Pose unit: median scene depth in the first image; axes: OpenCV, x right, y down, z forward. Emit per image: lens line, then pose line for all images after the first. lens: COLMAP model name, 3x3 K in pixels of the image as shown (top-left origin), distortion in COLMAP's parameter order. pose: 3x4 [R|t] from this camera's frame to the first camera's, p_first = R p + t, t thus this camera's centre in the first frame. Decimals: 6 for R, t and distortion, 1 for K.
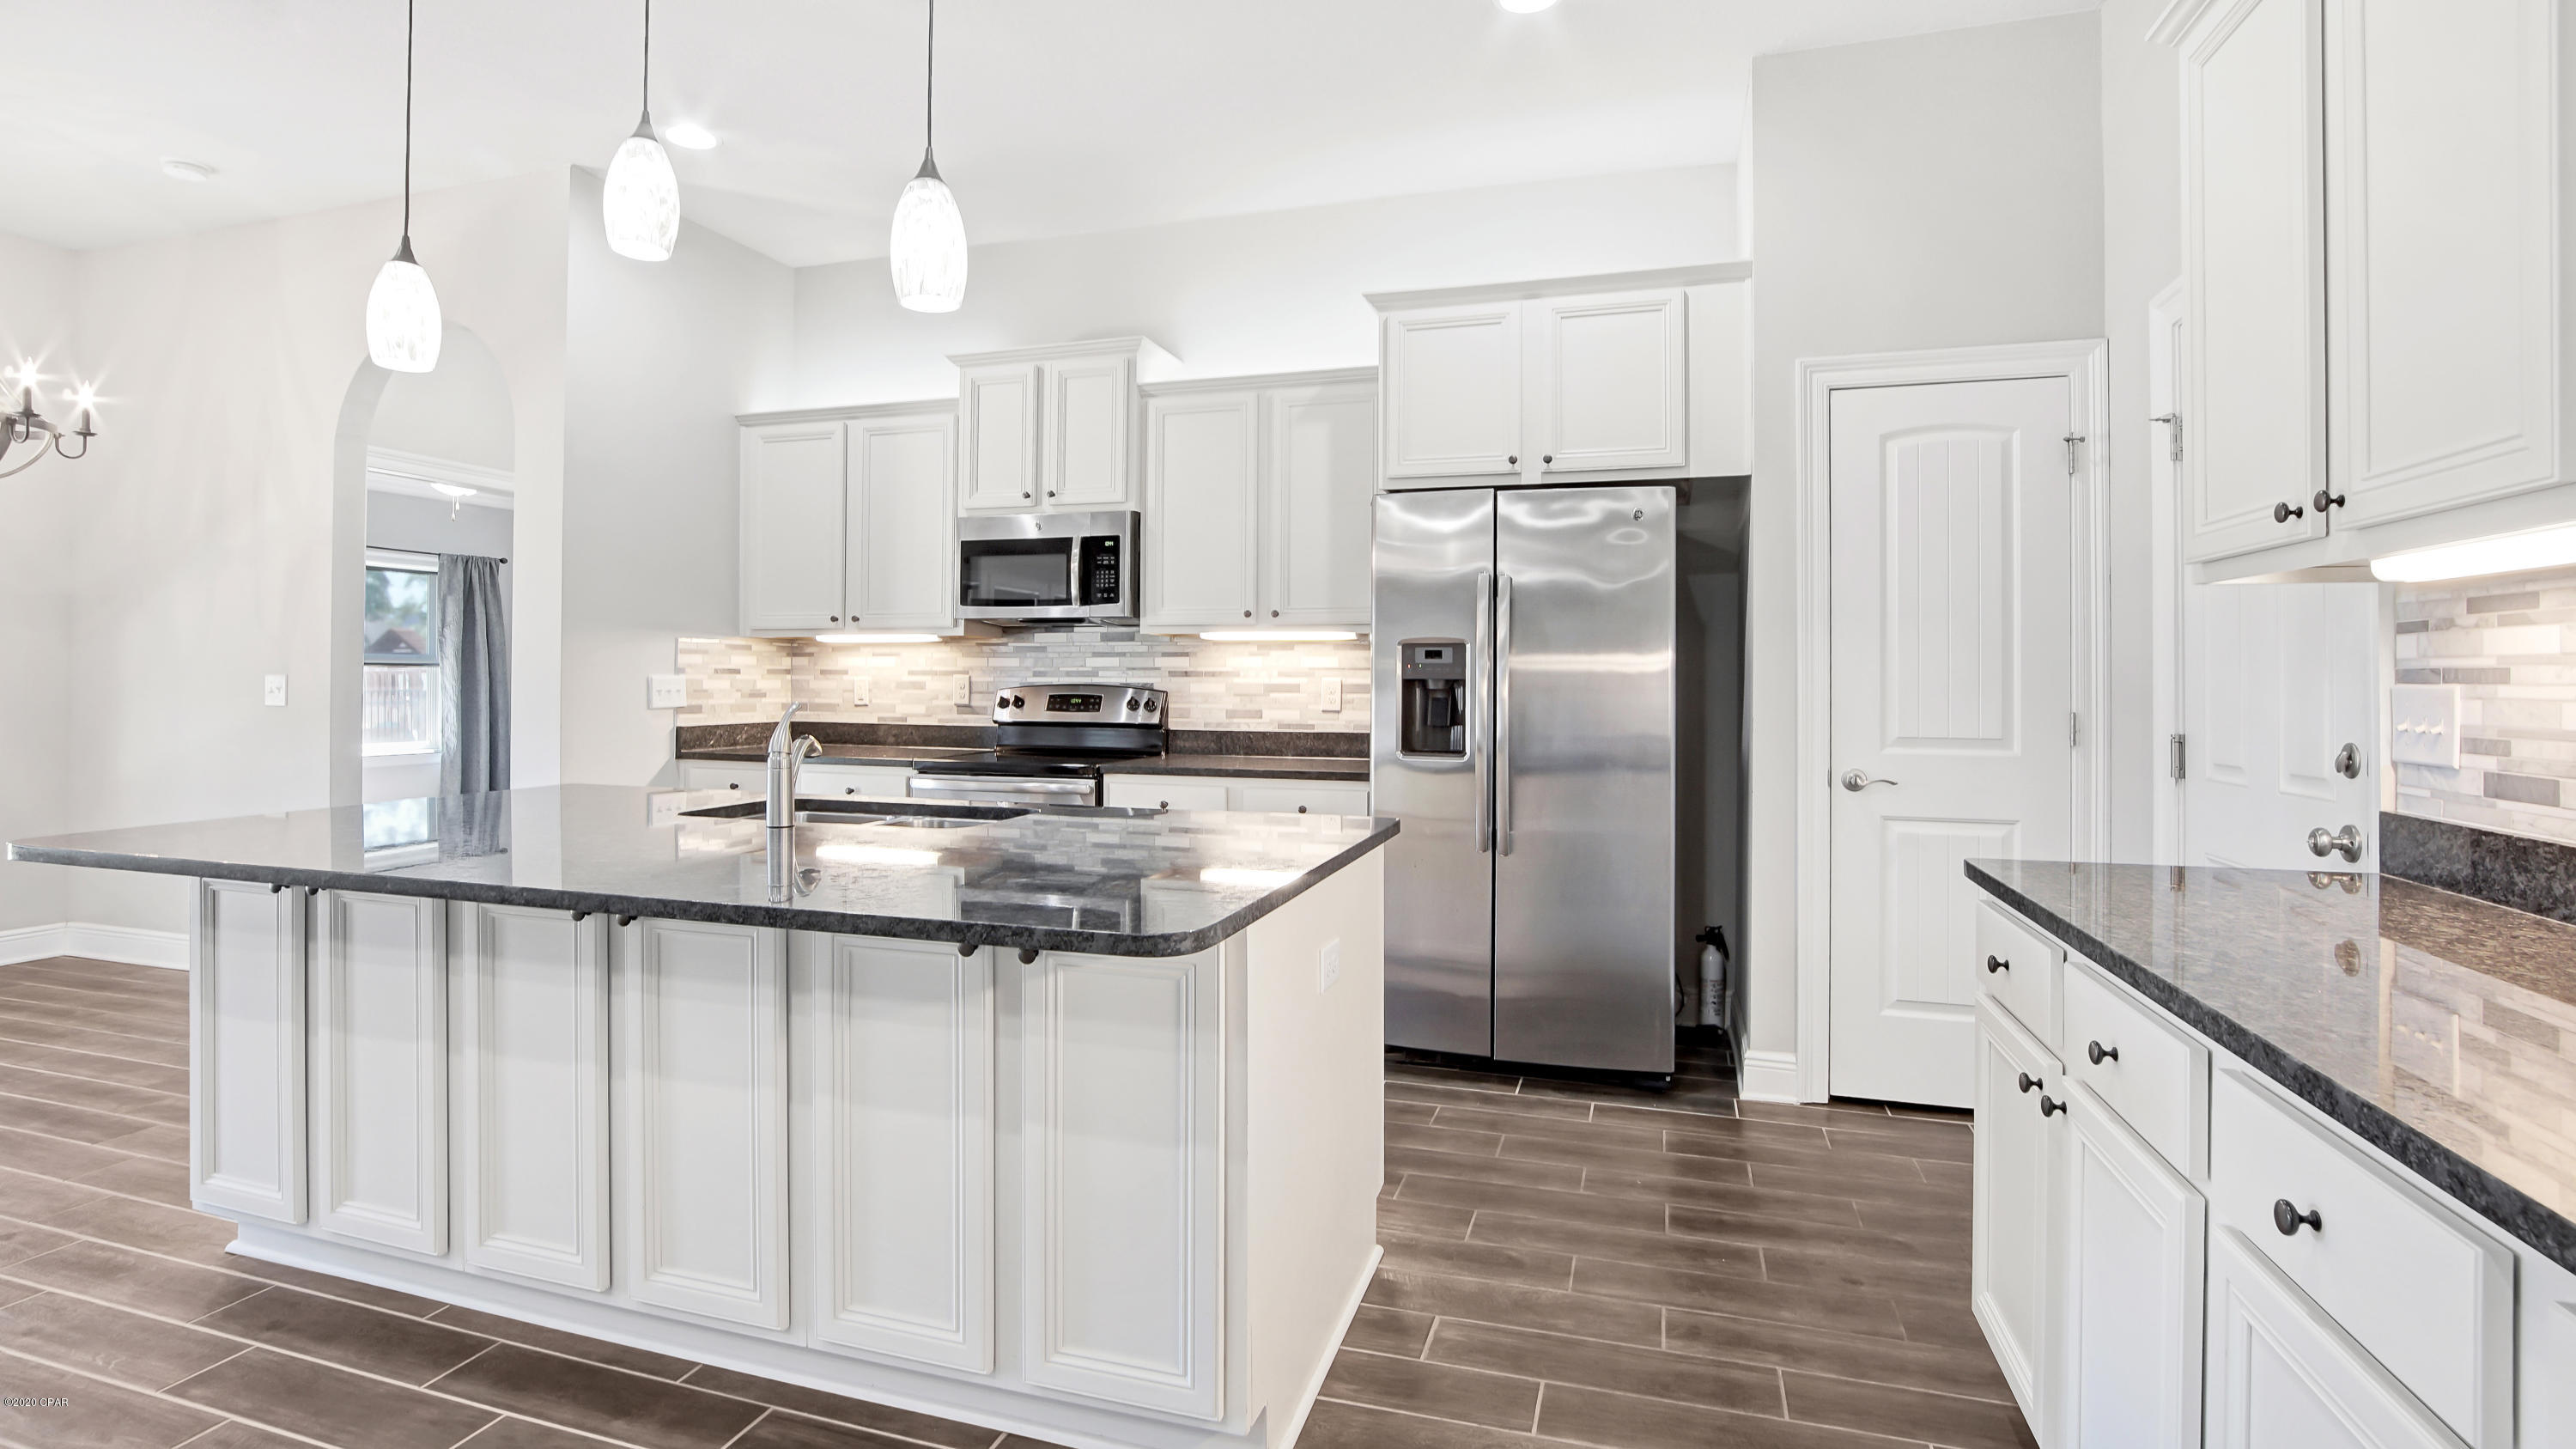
lens RADIAL K [[1205.5, 0, 1281.6], [0, 1205.5, 664.6], [0, 0, 1]] dist [-0.018901, 0.000468]
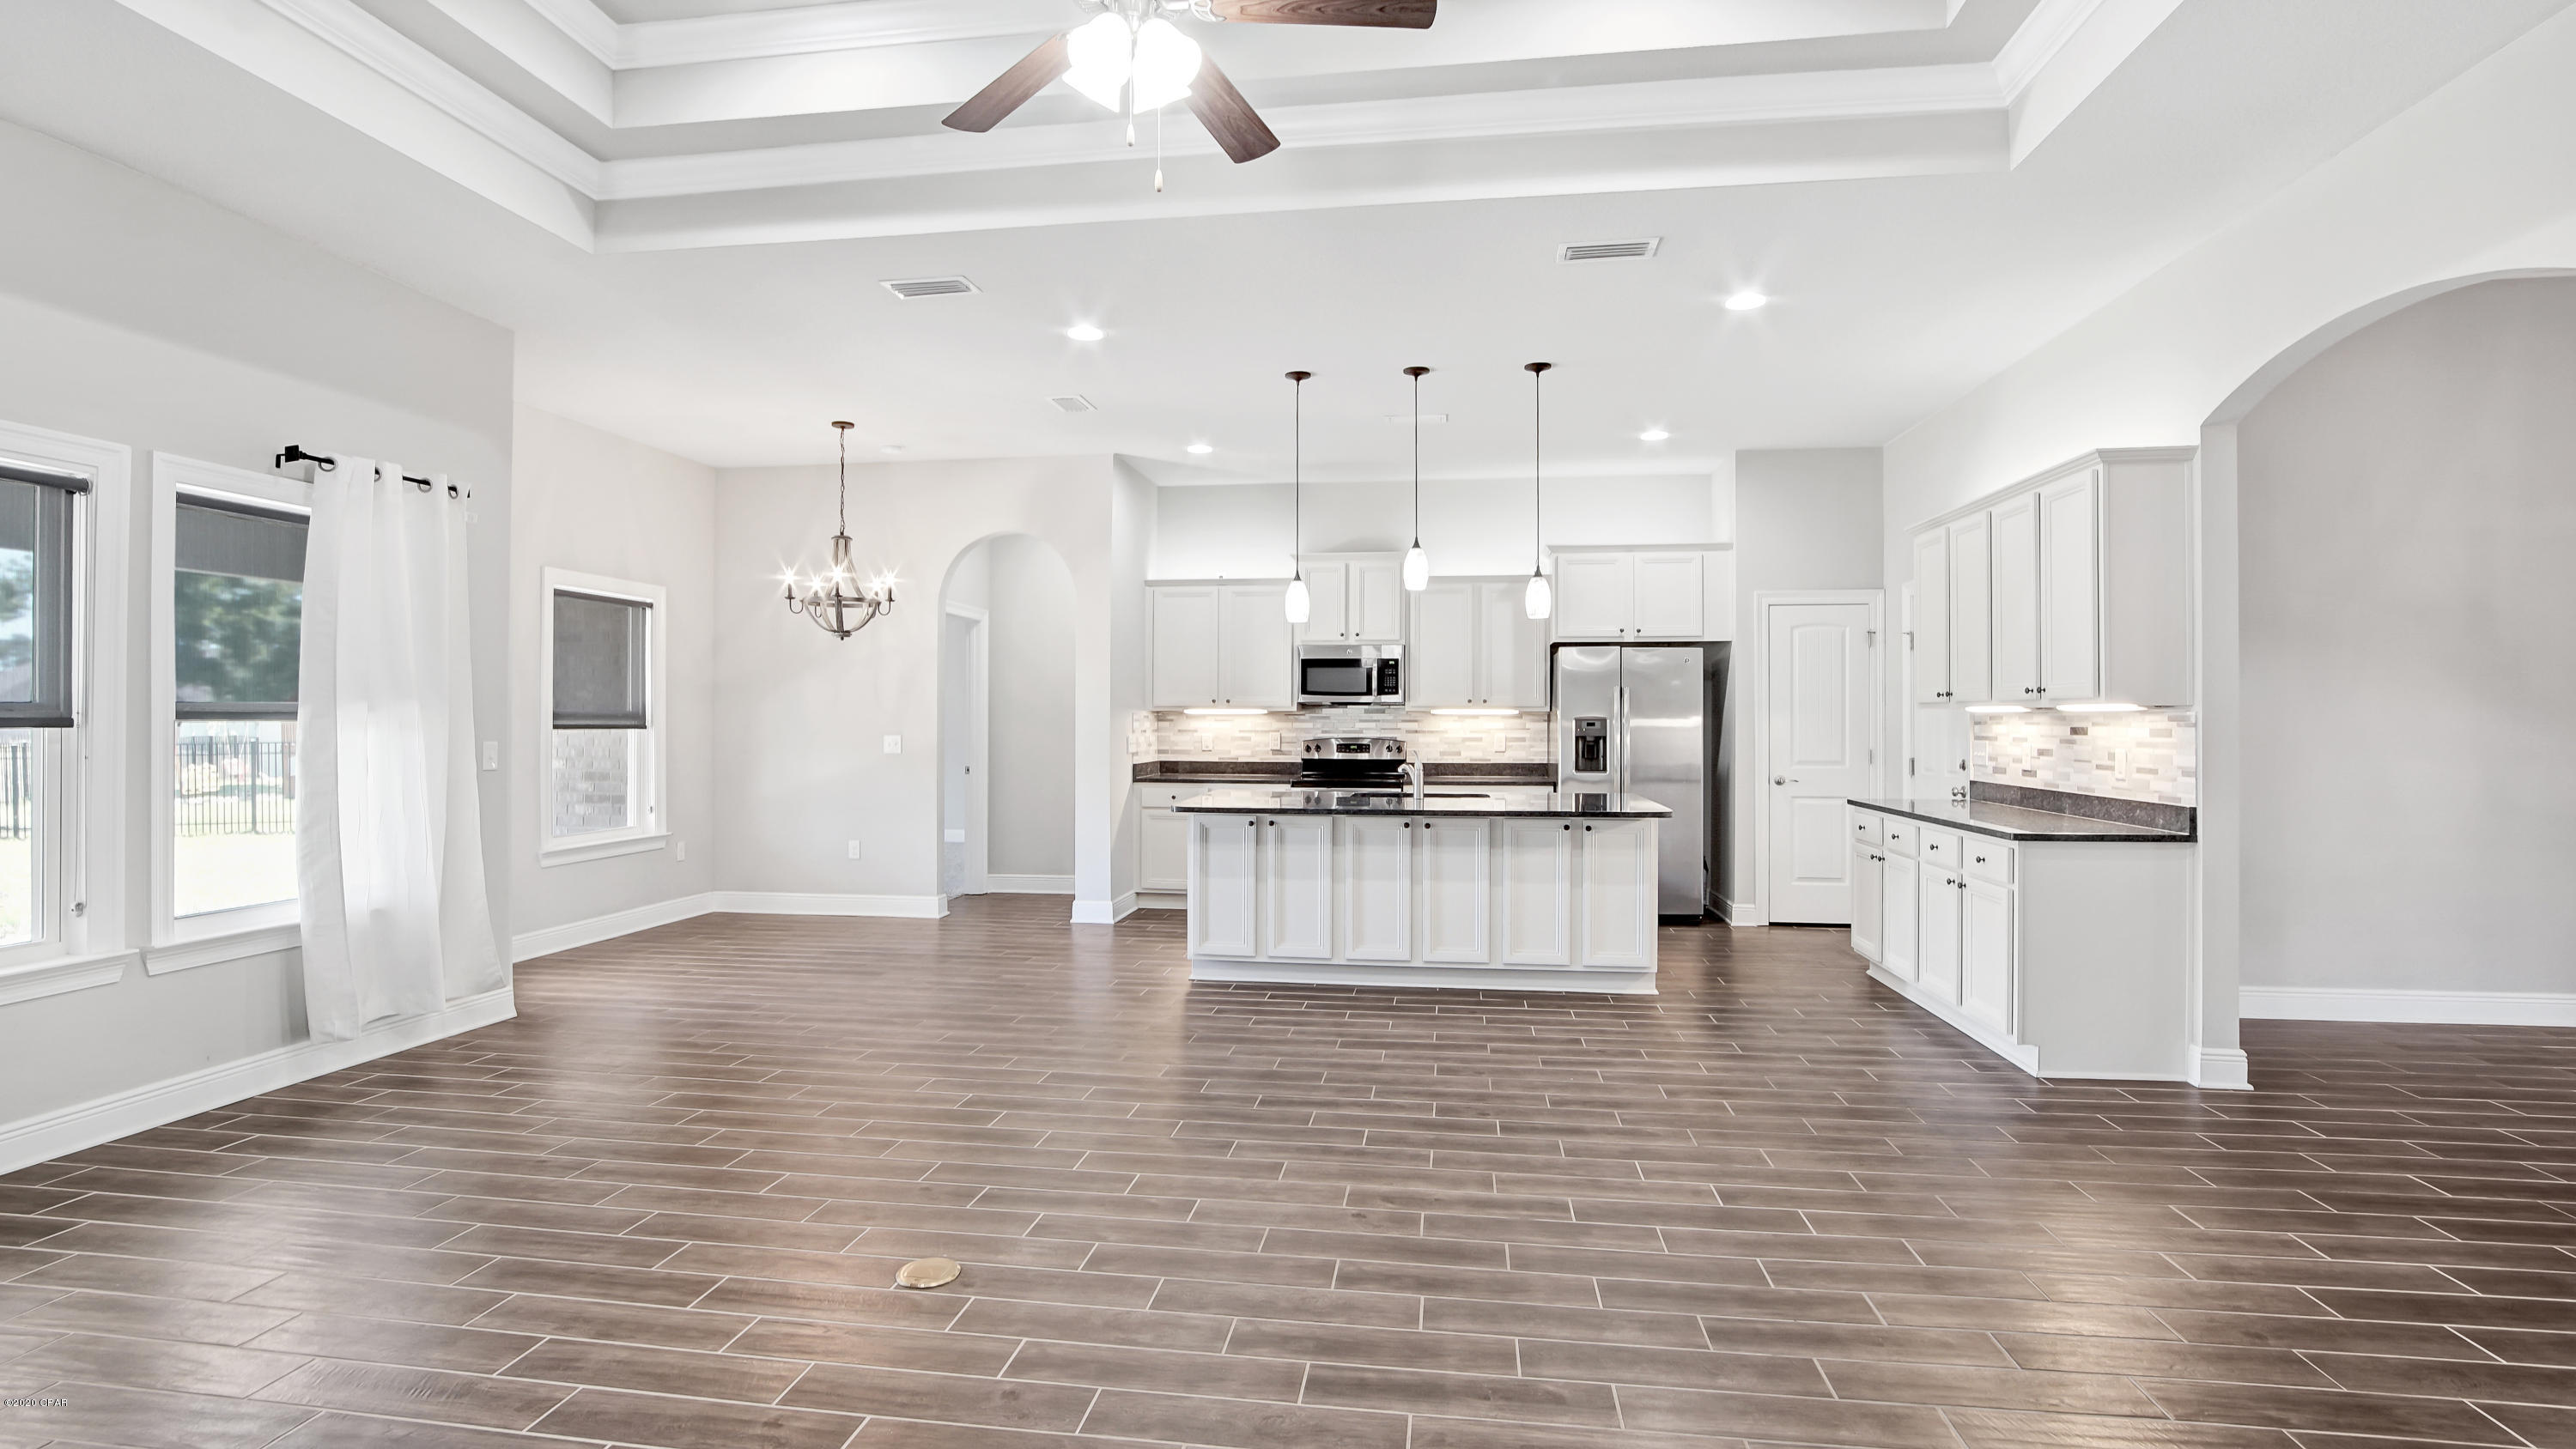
lens RADIAL K [[1212.3, 0, 1277.0], [0, 1212.3, 698.2], [0, 0, 1]] dist [-0.021035, 0.000275]
pose [[0.987132, -0.001540, 0.159900, -0.591896], [0.002304, 0.999987, -0.004592, -0.035638], [-0.159891, 0.004902, 0.987123, -0.785540]]
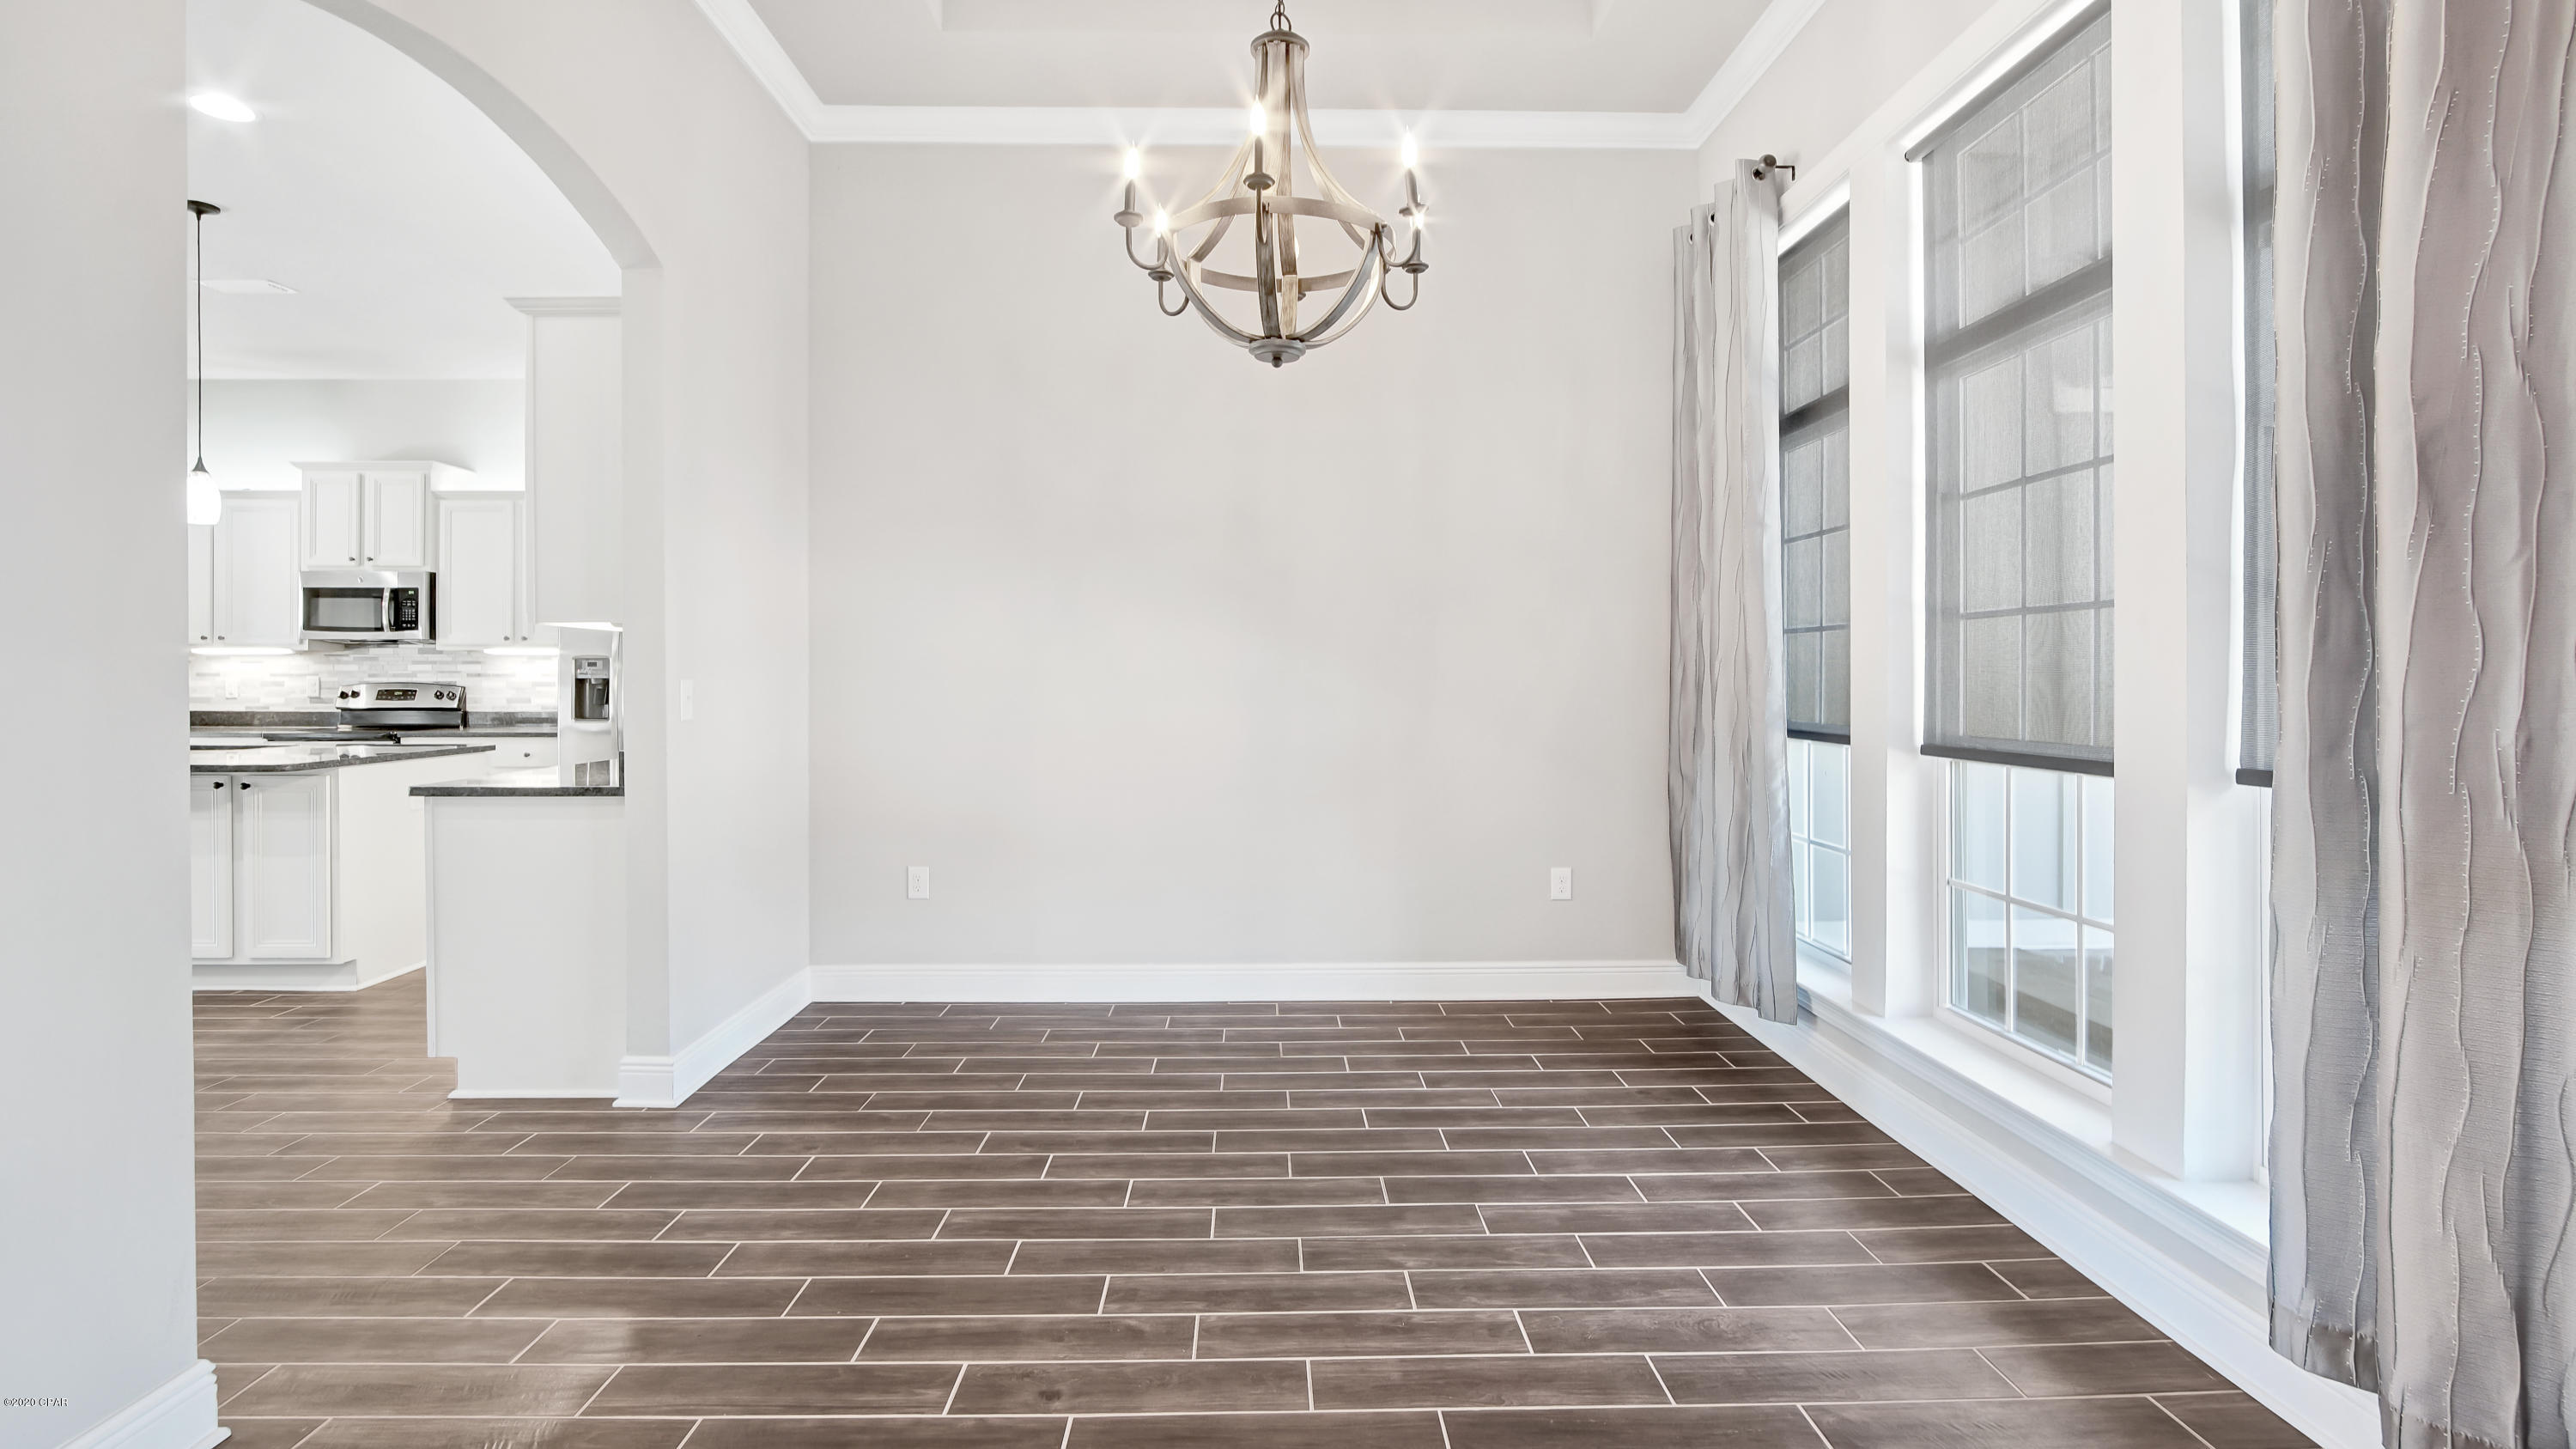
lens RADIAL K [[1205.5, 0, 1281.6], [0, 1205.5, 664.6], [0, 0, 1]] dist [-0.018901, 0.000468]
pose [[0.946162, -0.000191, 0.323695, 0.409290], [-0.000016, 1.000000, 0.000635, -0.007210], [-0.323695, -0.000606, 0.946161, -0.804567]]
